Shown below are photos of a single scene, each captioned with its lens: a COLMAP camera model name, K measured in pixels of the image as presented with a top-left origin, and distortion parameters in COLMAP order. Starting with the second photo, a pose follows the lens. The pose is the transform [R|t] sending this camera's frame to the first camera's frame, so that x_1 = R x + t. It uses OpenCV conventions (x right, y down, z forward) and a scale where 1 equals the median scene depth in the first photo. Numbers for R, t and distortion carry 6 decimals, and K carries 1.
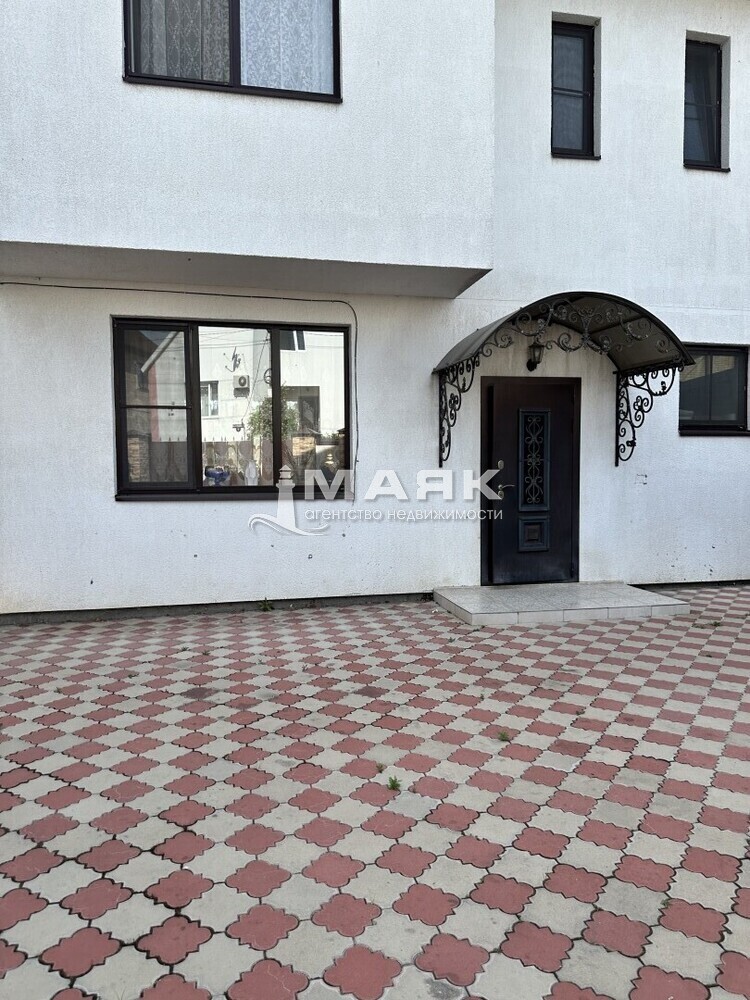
lens RADIAL K [[686.4, 0, 375.0], [0, 686.4, 500.0], [0, 0, 1]] dist [0.085945, -0.114380]
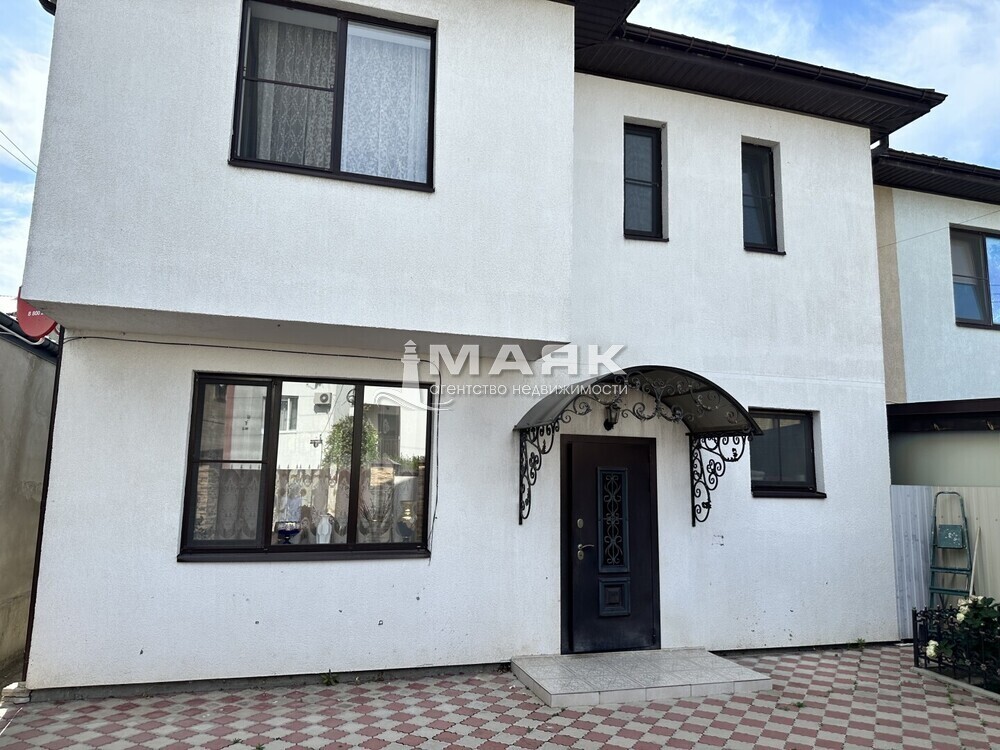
lens RADIAL K [[686.4, 0, 503.1], [0, 686.4, 381.4], [0, 0, 1]] dist [0.085945, -0.114380]
pose [[0.997312, 0.032097, 0.065869, -0.001106], [-0.019048, 0.981615, -0.189917, -0.064627], [-0.070754, 0.188152, 0.979588, -0.008272]]
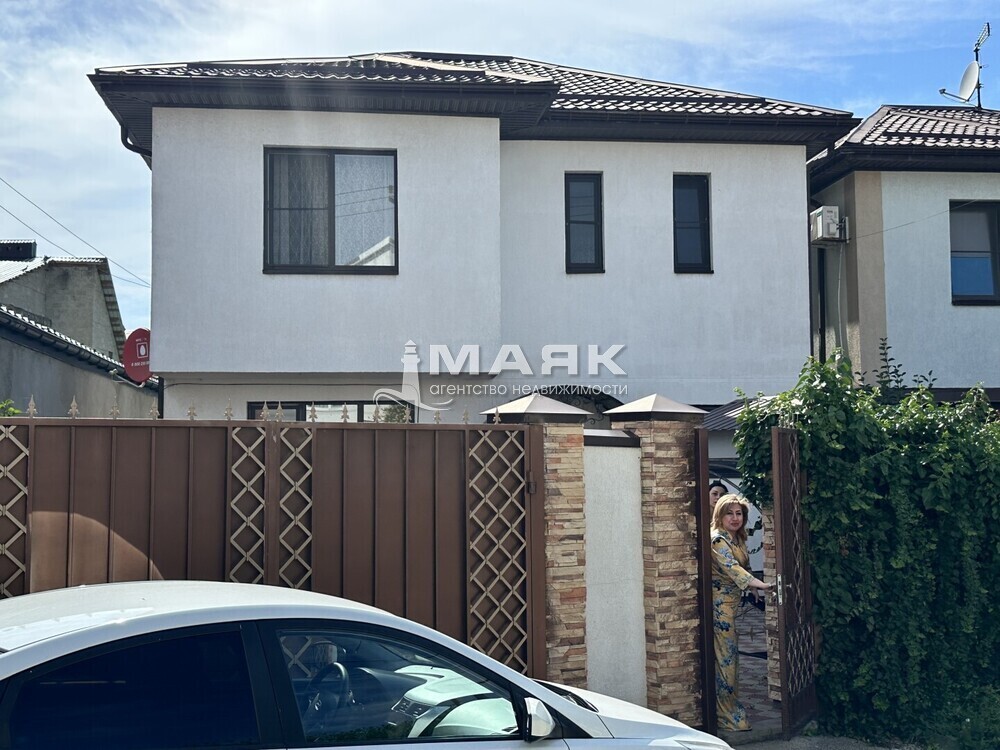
lens RADIAL K [[1248.4, 0, 510.0], [0, 1248.4, 360.0], [0, 0, 1]] dist [0.155982, -0.057037]
pose [[0.994181, -0.013518, -0.106867, 0.424528], [-0.000740, 0.991214, -0.132267, -0.004149], [0.107716, 0.131577, 0.985436, -1.461009]]
